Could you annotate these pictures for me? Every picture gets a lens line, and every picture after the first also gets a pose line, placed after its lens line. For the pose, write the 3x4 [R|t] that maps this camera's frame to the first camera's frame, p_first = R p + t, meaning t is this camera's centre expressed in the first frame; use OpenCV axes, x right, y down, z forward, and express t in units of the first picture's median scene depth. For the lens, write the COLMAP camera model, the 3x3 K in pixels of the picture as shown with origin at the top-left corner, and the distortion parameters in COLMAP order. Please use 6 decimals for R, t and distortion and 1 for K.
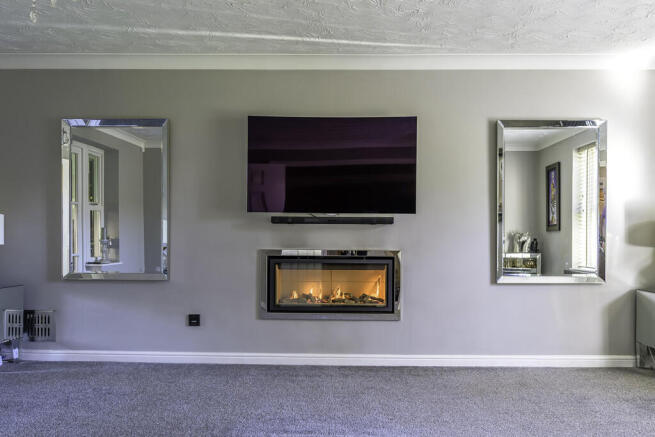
lens RADIAL K [[485.4, 0, 327.8], [0, 485.4, 237.3], [0, 0, 1]] dist [-0.002961, -0.000617]
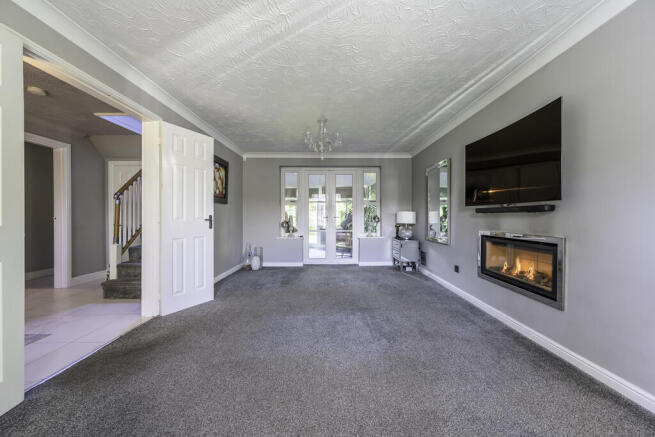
lens RADIAL K [[256.1, 0, 332.6], [0, 256.1, 218.0], [0, 0, 1]] dist [-0.000908, -0.000032]
pose [[0.023477, 0.000127, -0.999724, 0.646967], [-0.006119, 0.999981, -0.000017, -0.010350], [0.999706, 0.006118, 0.023477, 0.531101]]
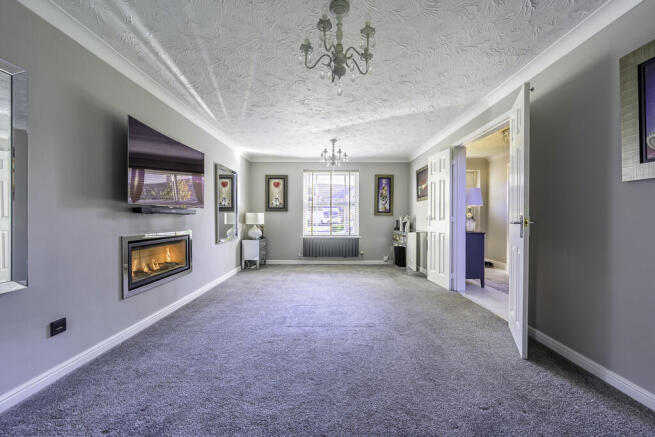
lens RADIAL K [[256.1, 0, 332.6], [0, 256.1, 218.0], [0, 0, 1]] dist [-0.000908, -0.000032]
pose [[-0.027175, -0.008956, 0.999591, -0.737229], [0.005560, 0.999943, 0.009110, -0.019473], [-0.999615, 0.005805, -0.027124, 0.539832]]
